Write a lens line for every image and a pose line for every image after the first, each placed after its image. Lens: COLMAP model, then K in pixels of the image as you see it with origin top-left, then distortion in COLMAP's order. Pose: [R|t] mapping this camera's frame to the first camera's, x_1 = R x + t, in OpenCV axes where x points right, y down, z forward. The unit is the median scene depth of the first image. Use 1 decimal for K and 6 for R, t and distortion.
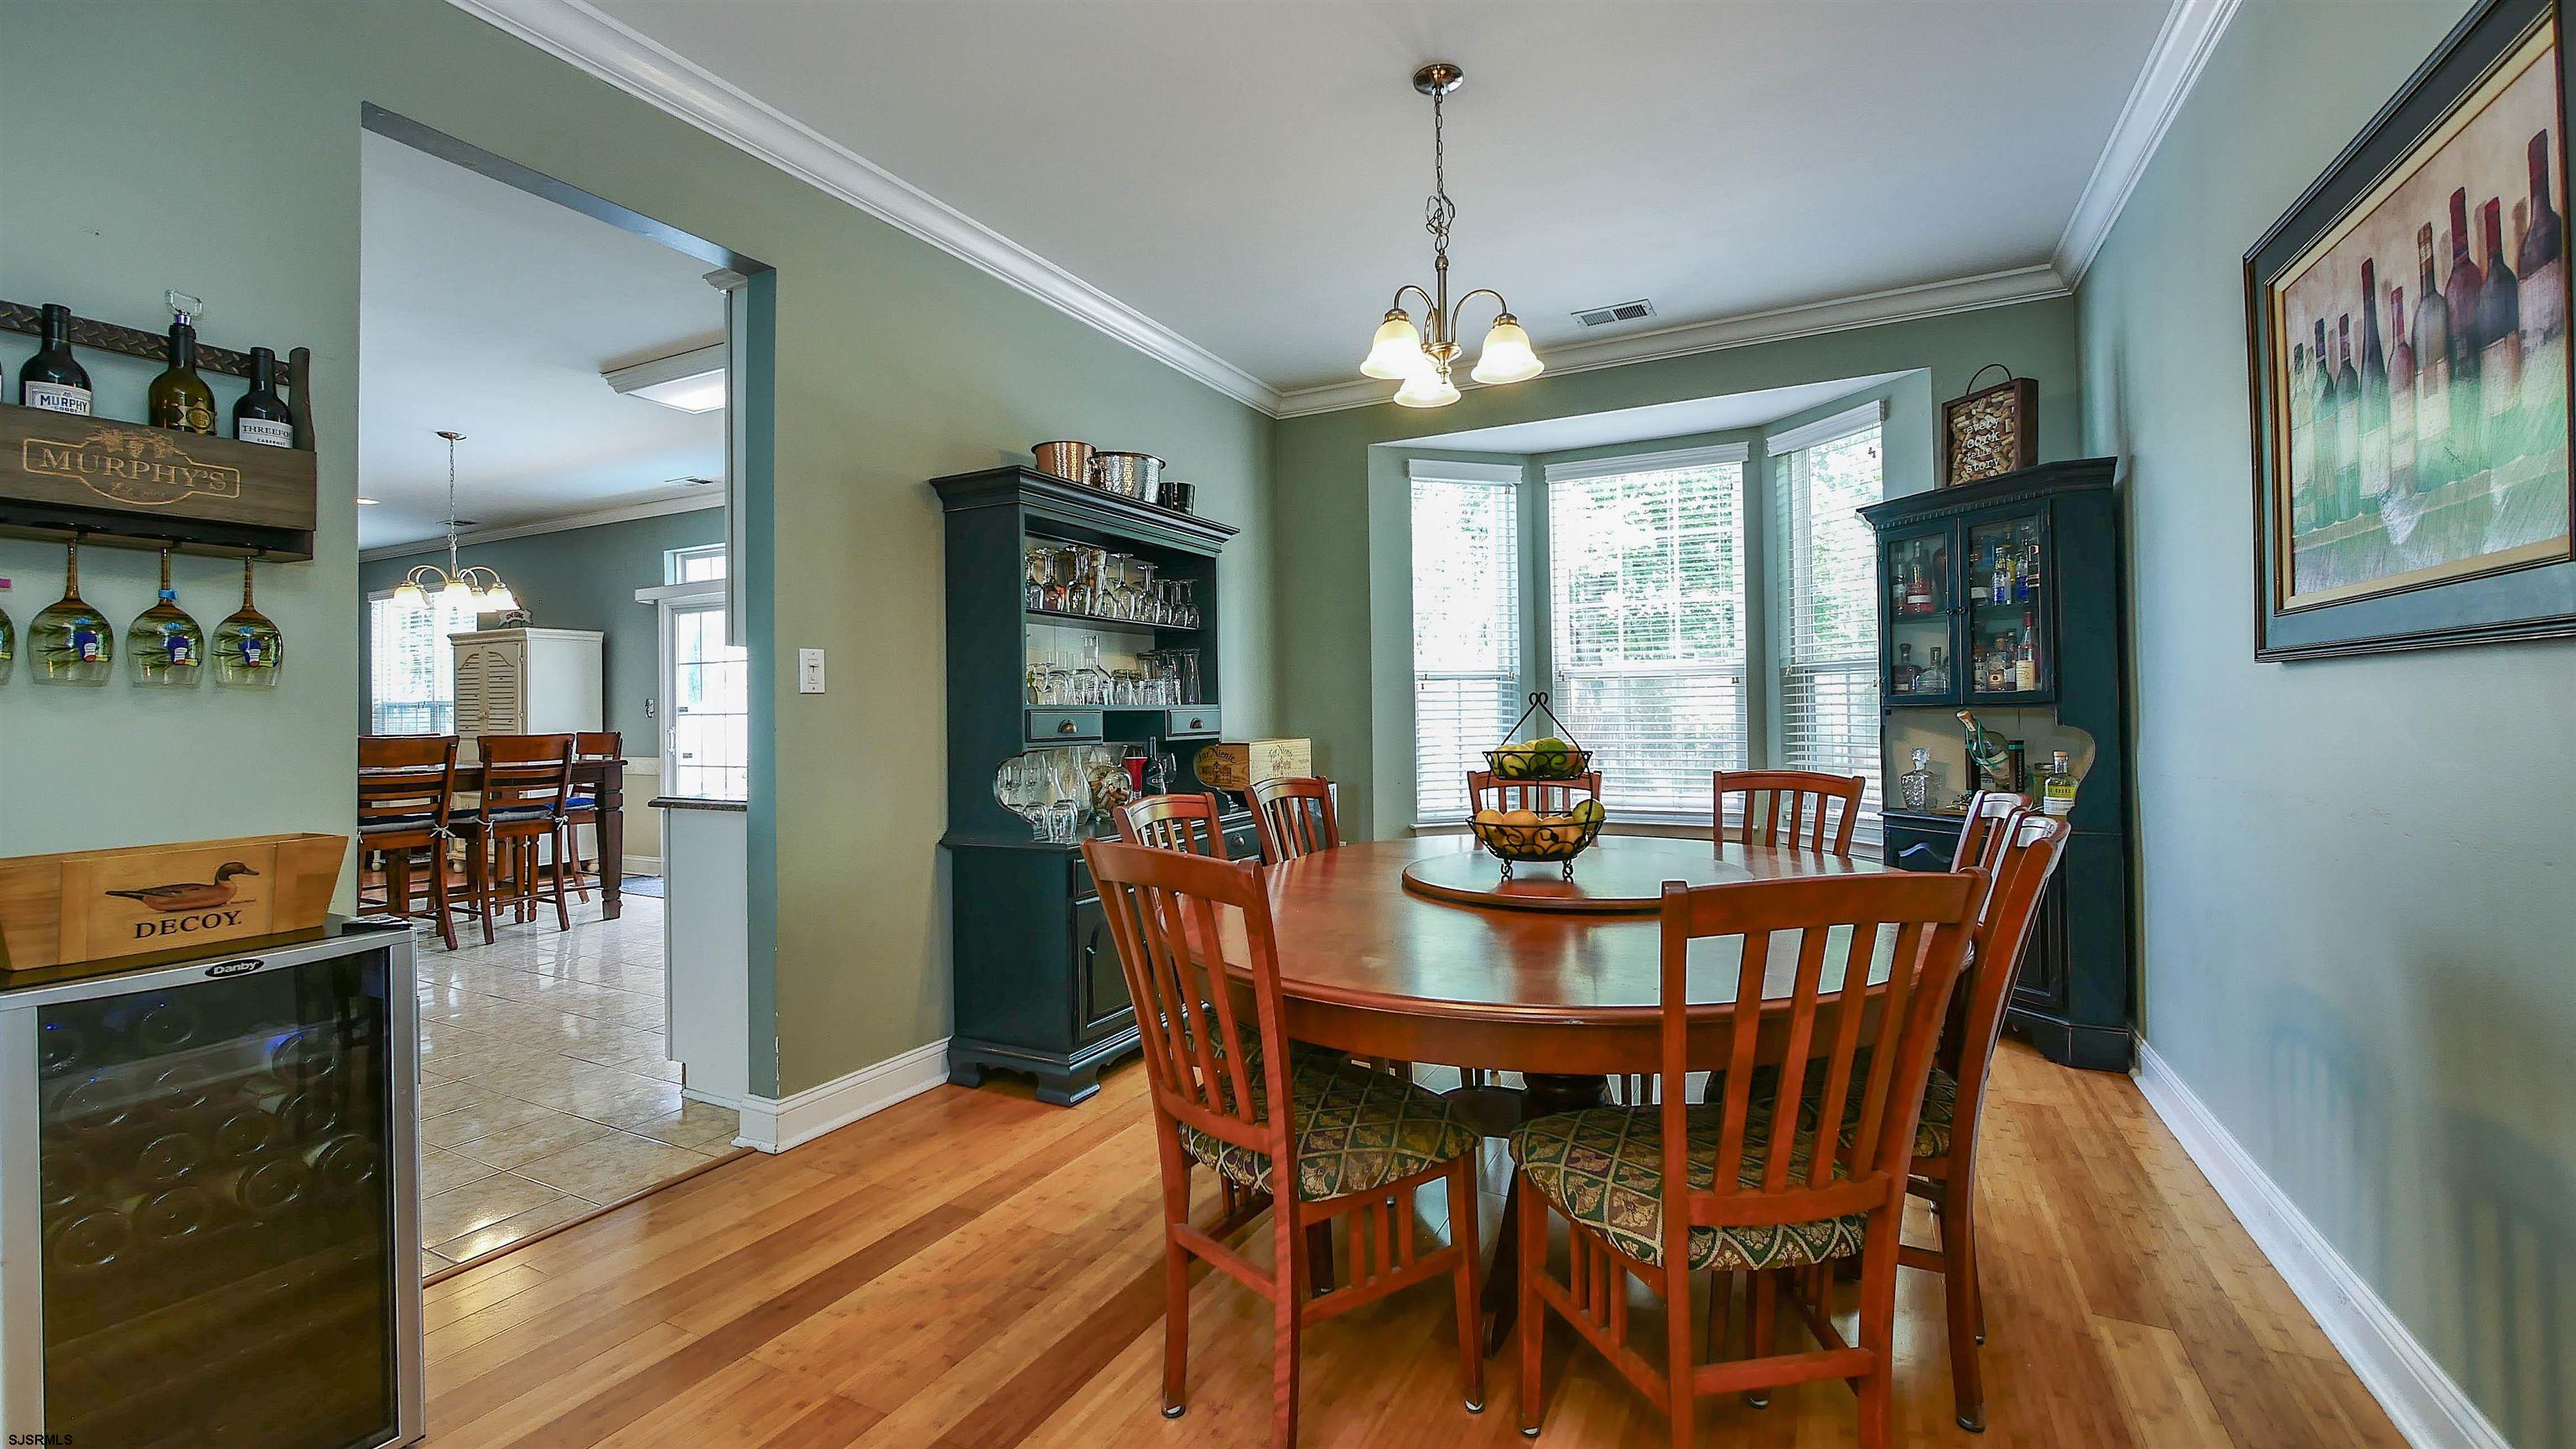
lens RADIAL K [[1065.3, 0, 1296.3], [0, 1065.3, 704.7], [0, 0, 1]] dist [-0.006184, 0.000288]
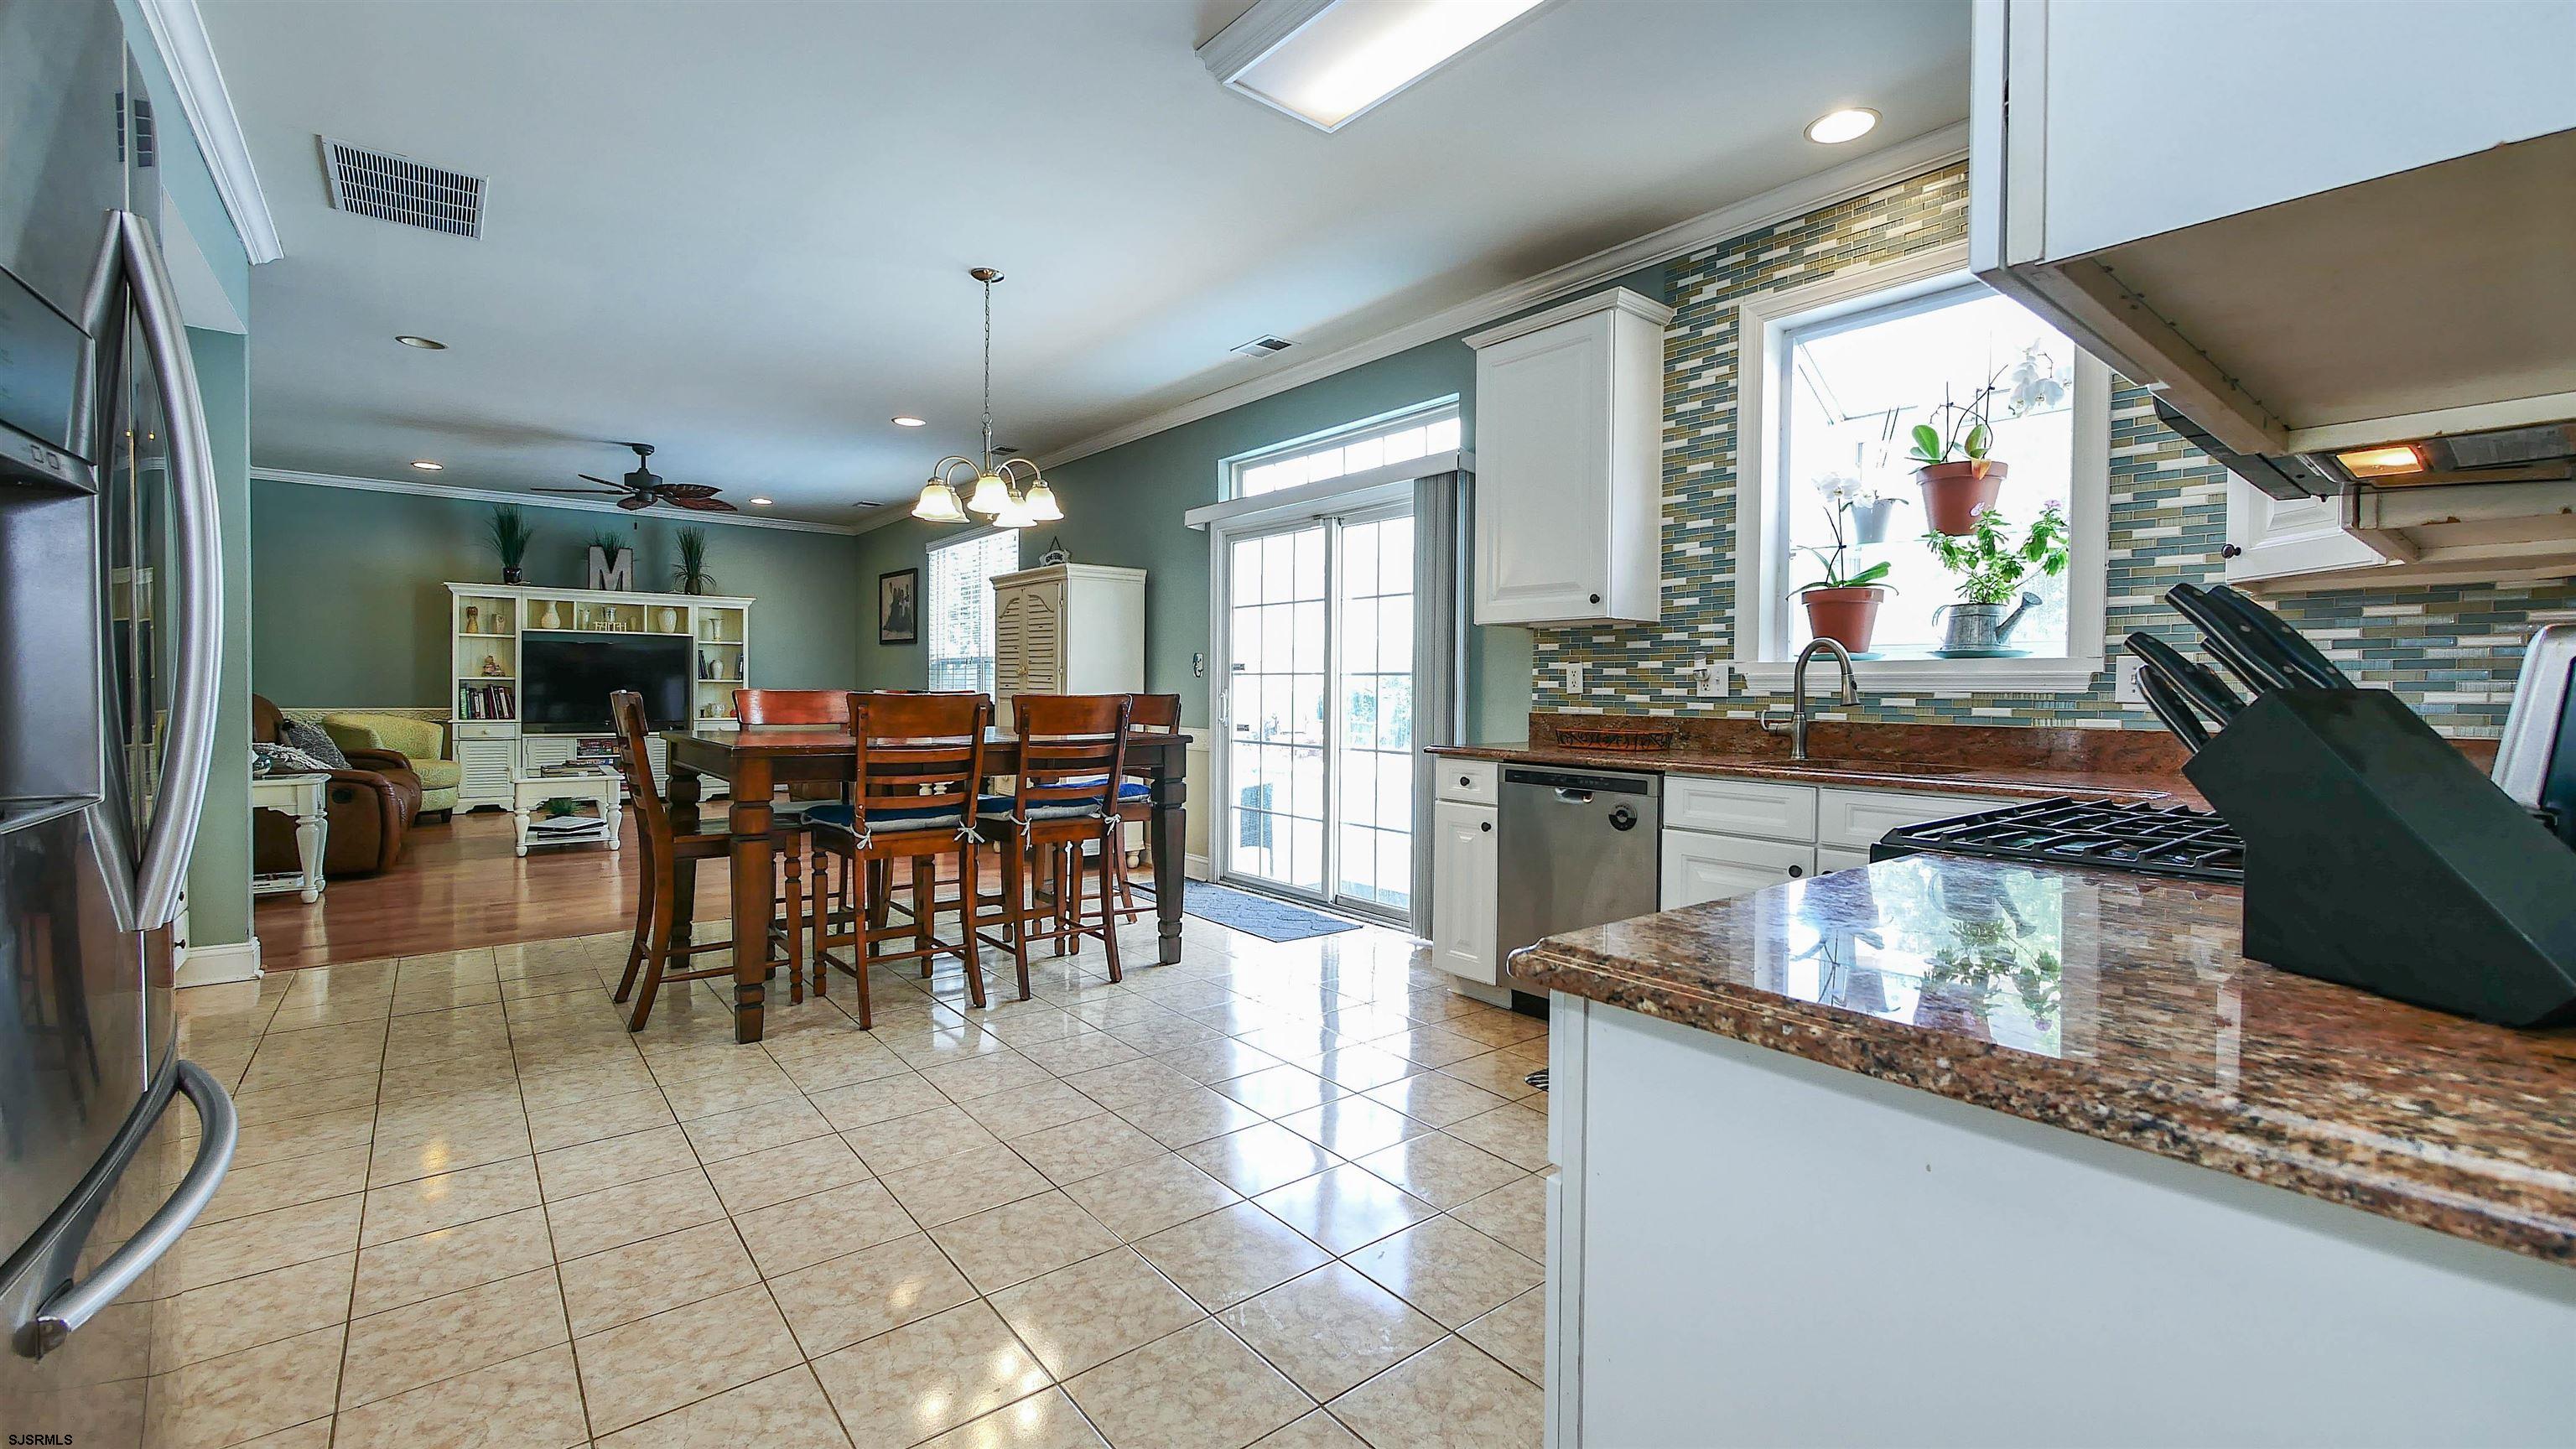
lens RADIAL K [[1065.3, 0, 1295.6], [0, 1065.3, 698.7], [0, 0, 1]] dist [-0.006184, 0.000288]
pose [[0.918155, 0.021448, -0.395641, -0.289484], [-0.012996, 0.999627, 0.024032, 0.010782], [0.396009, -0.016923, 0.918091, 0.385282]]
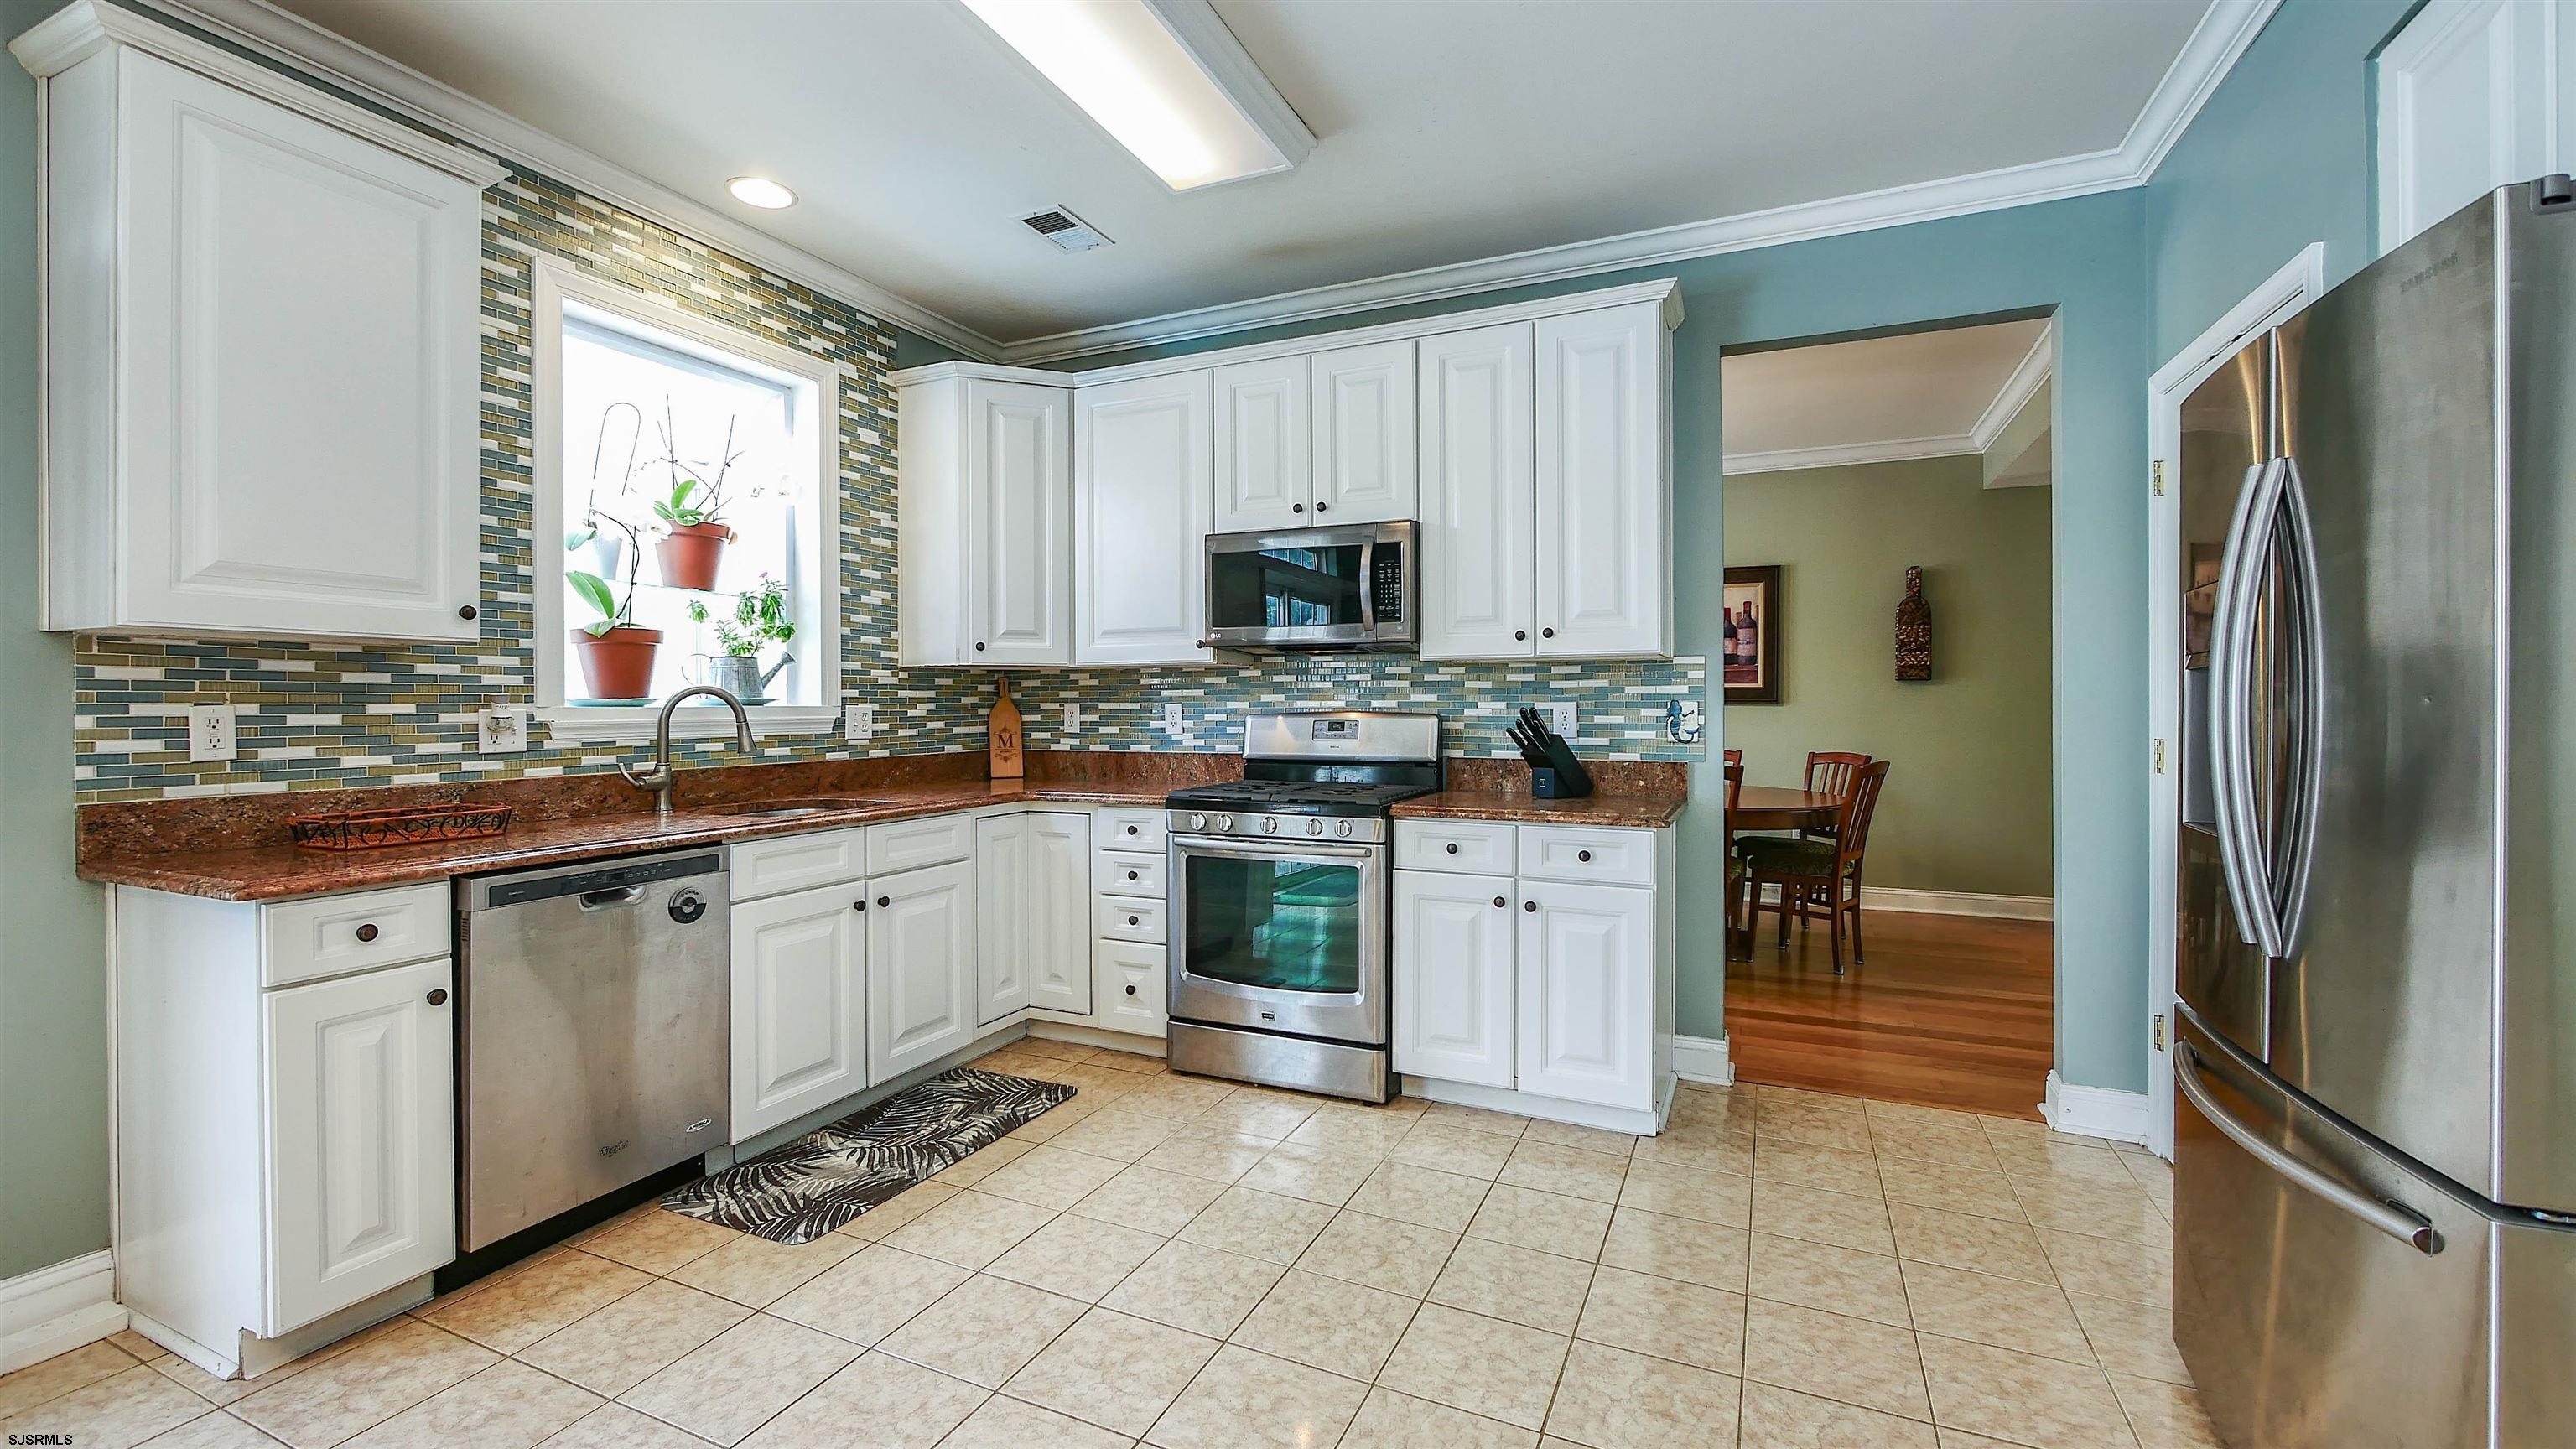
lens RADIAL K [[1065.3, 0, 1288.2], [0, 1065.3, 703.3], [0, 0, 1]] dist [-0.006184, 0.000288]
pose [[-0.054494, 0.010757, 0.998456, -0.766612], [-0.009397, 0.999892, -0.011285, 0.002426], [-0.998470, -0.009998, -0.054387, 0.707885]]
